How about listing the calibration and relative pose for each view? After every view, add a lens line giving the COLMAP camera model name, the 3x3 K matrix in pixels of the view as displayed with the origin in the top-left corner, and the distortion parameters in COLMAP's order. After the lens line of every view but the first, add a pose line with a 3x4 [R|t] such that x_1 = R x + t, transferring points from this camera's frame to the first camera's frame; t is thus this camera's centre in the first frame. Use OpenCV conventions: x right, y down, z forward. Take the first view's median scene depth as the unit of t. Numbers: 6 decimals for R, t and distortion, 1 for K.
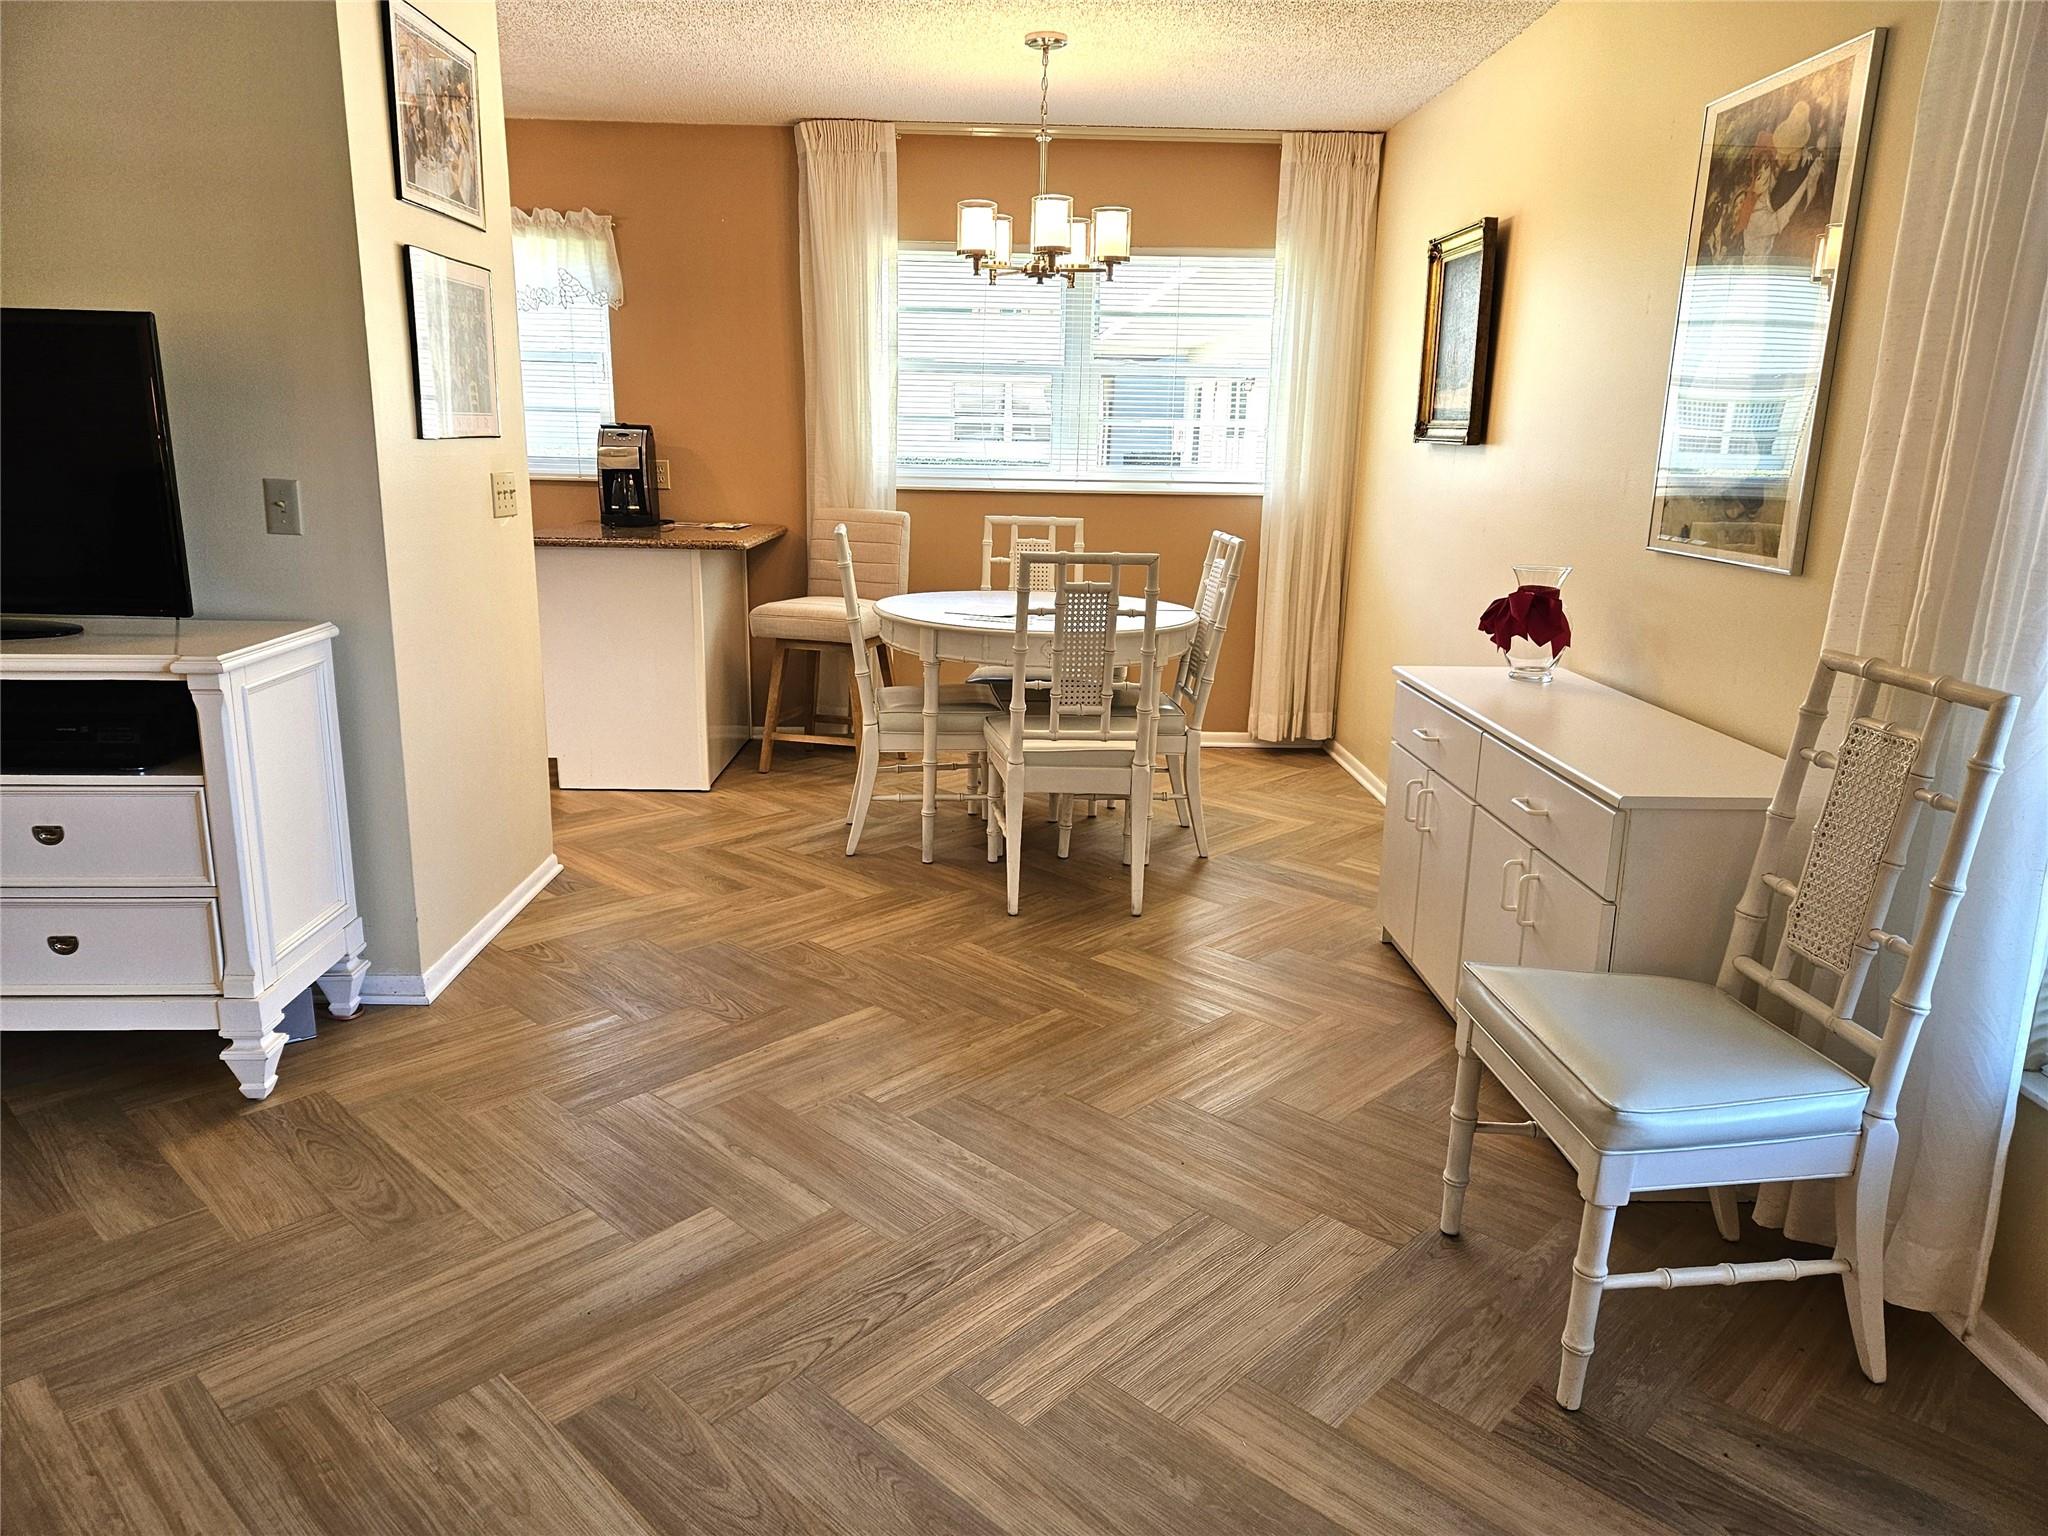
lens RADIAL K [[1378.7, 0, 1013.5], [0, 1378.7, 752.4], [0, 0, 1]] dist [0.073648, -0.064336]
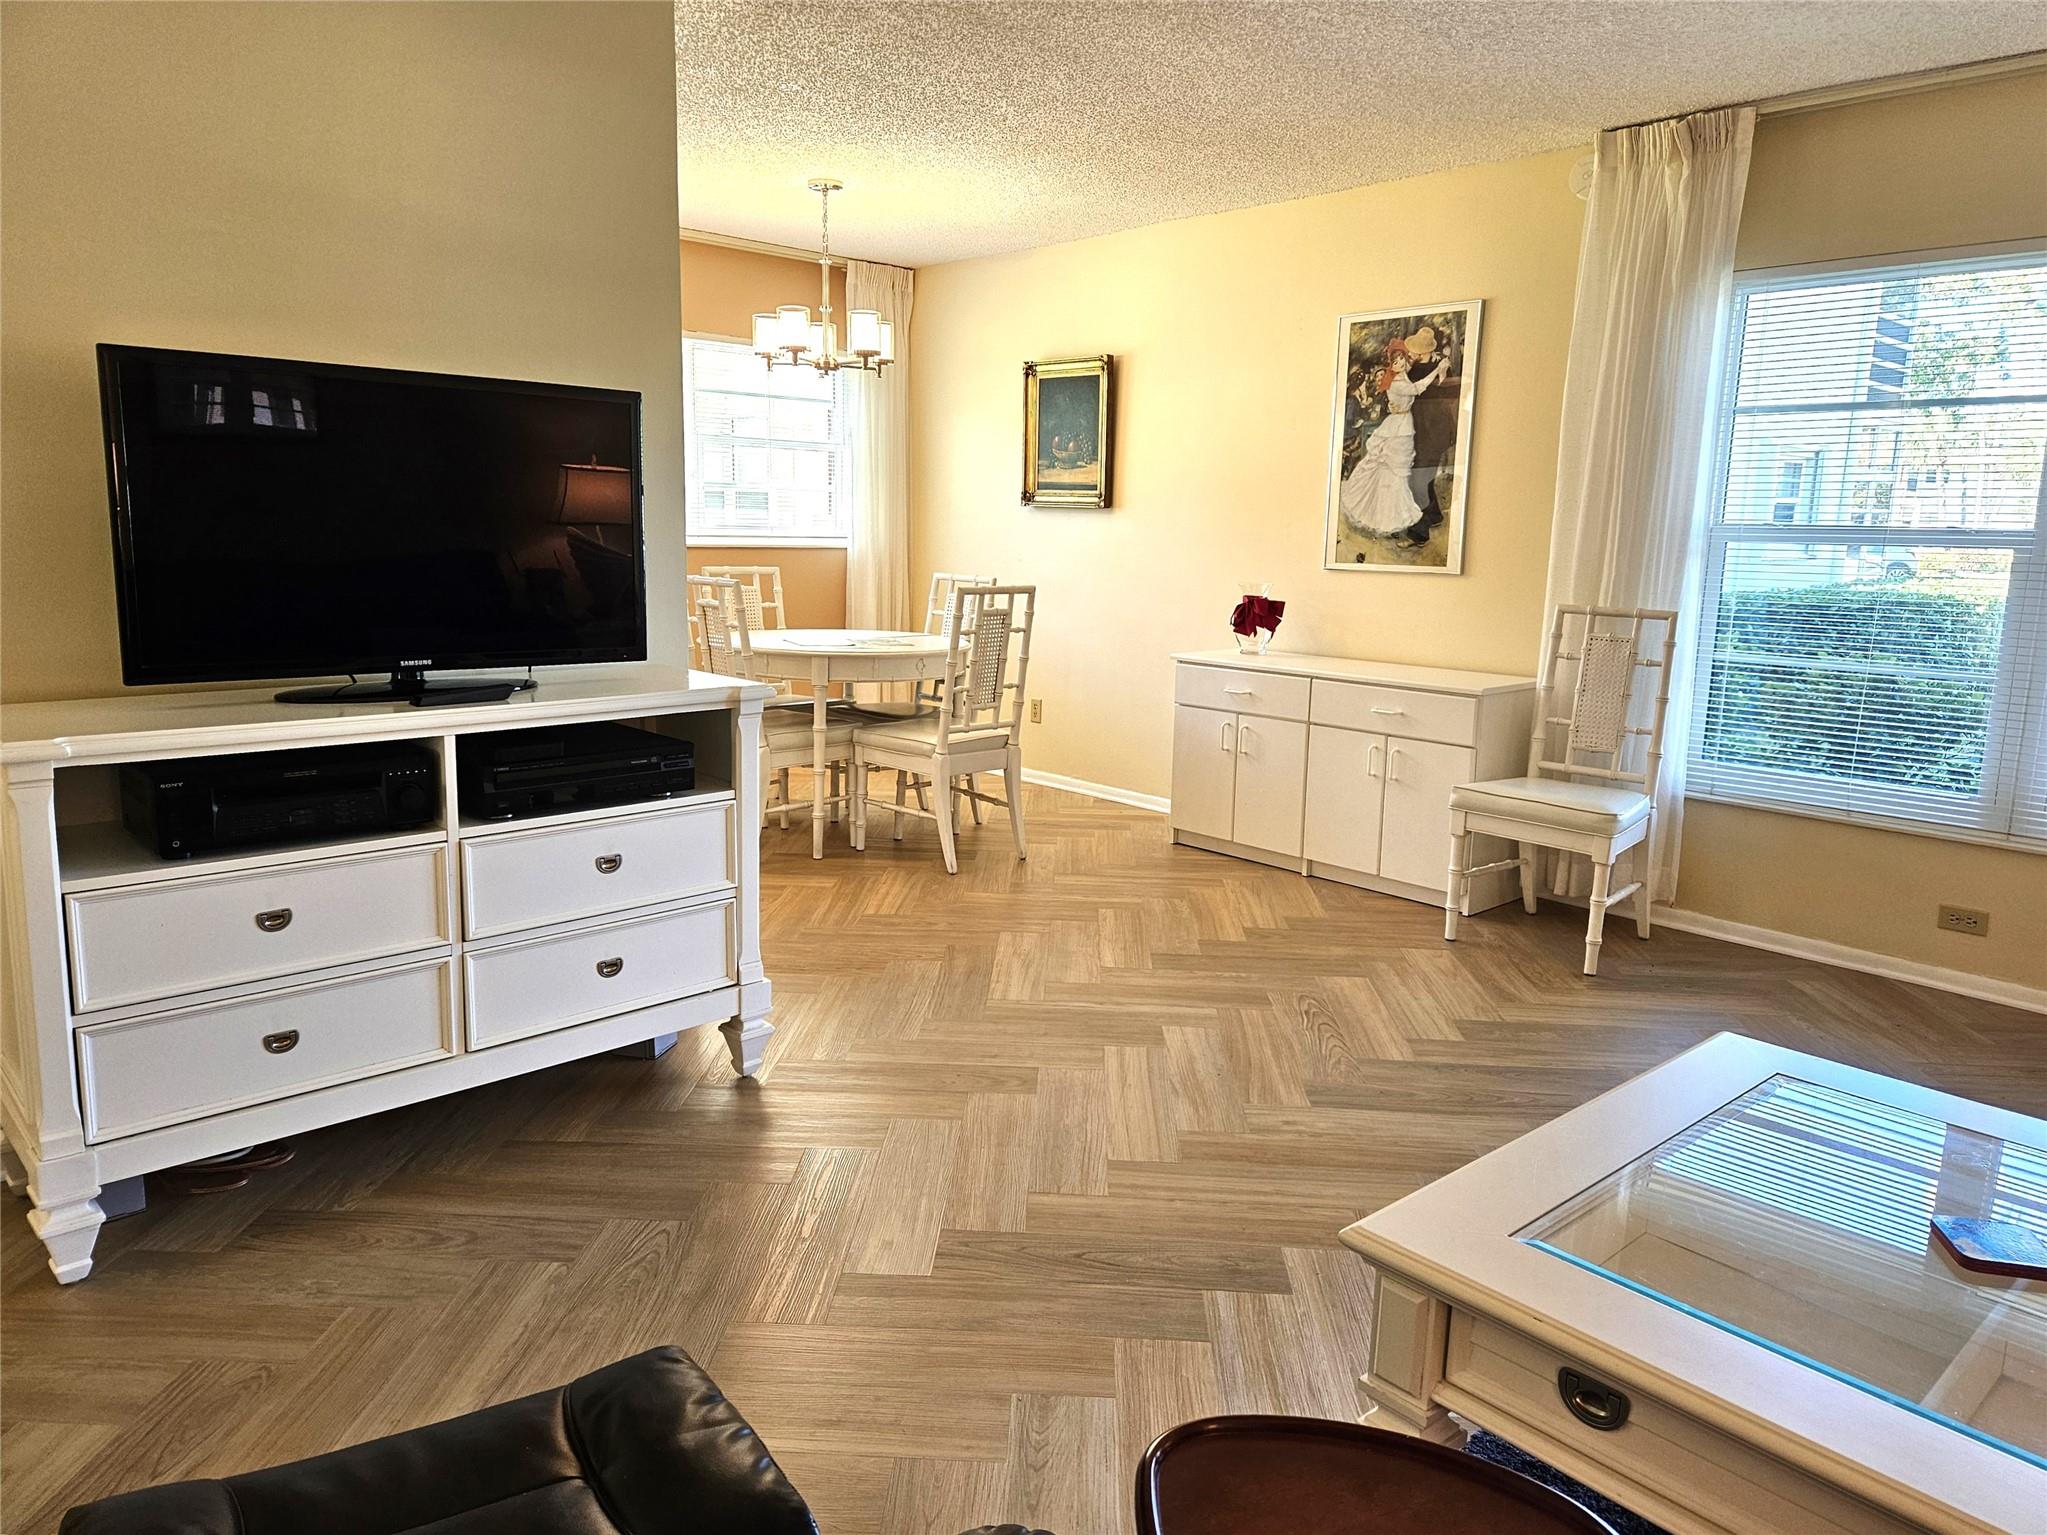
lens RADIAL K [[1401.1, 0, 1031.7], [0, 1401.1, 737.3], [0, 0, 1]] dist [0.087064, -0.081672]
pose [[0.747560, -0.107413, 0.655451, -1.051506], [0.144658, 0.989478, -0.002835, 0.011234], [-0.648250, 0.096935, 0.755232, -0.040567]]
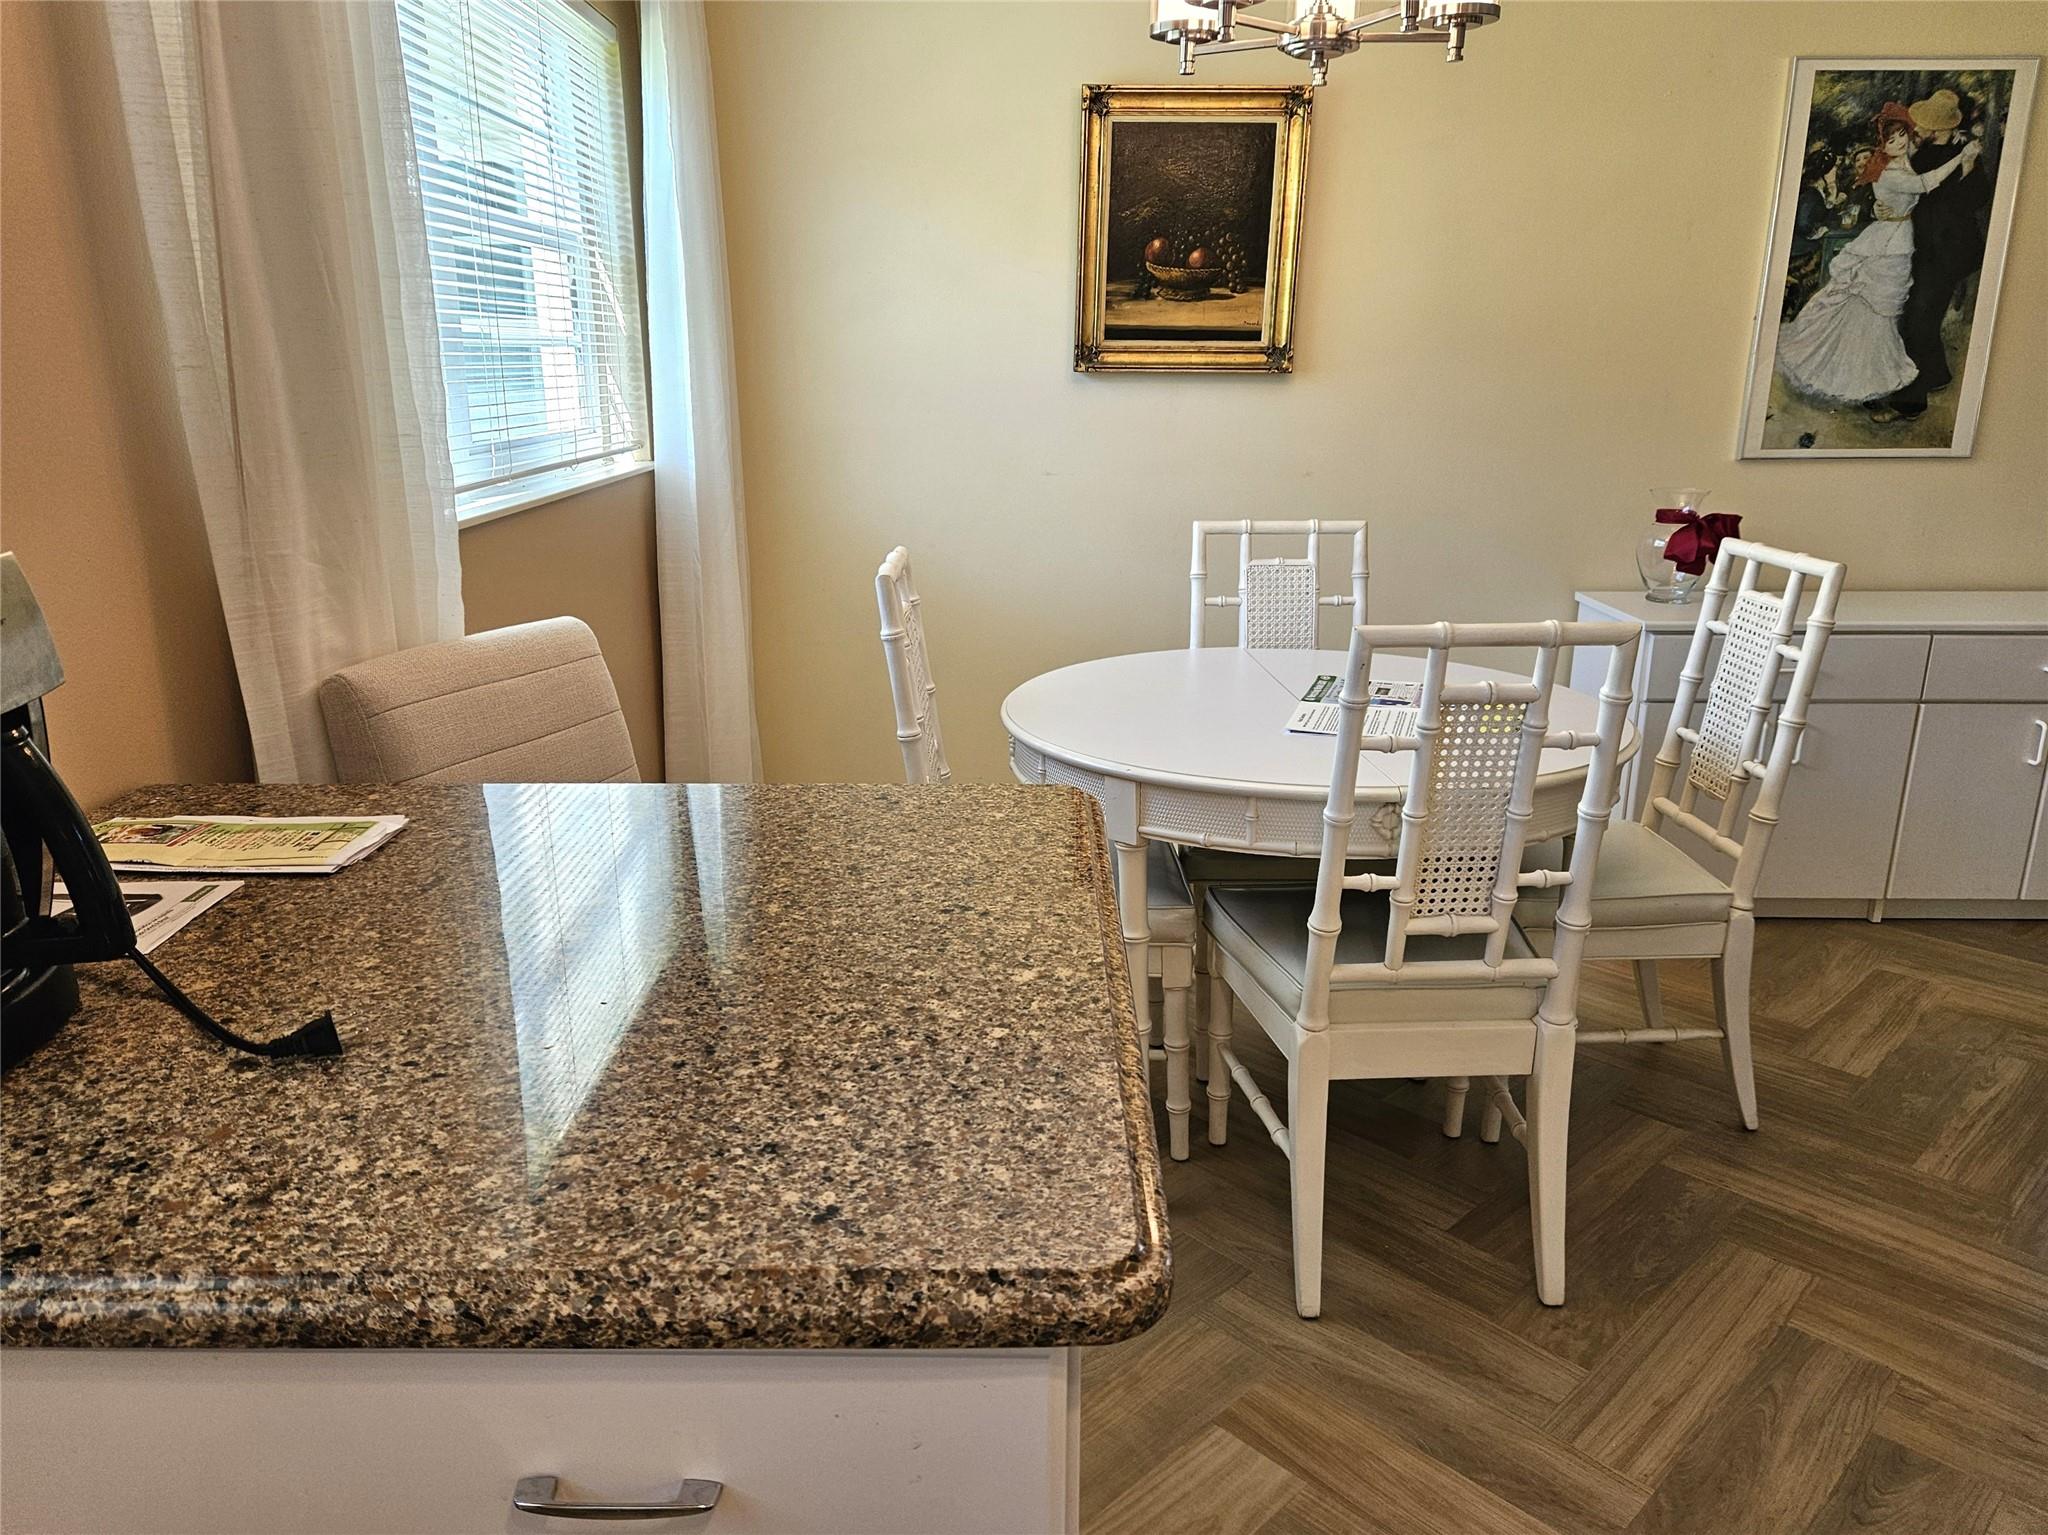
lens RADIAL K [[1415.9, 0, 1049.0], [0, 1415.9, 757.1], [0, 0, 1]] dist [0.059745, -0.062043]
pose [[0.025491, -0.283925, 0.958508, -0.802404], [0.228547, 0.935080, 0.270907, -0.398584], [-0.973199, 0.212159, 0.088727, 1.650396]]
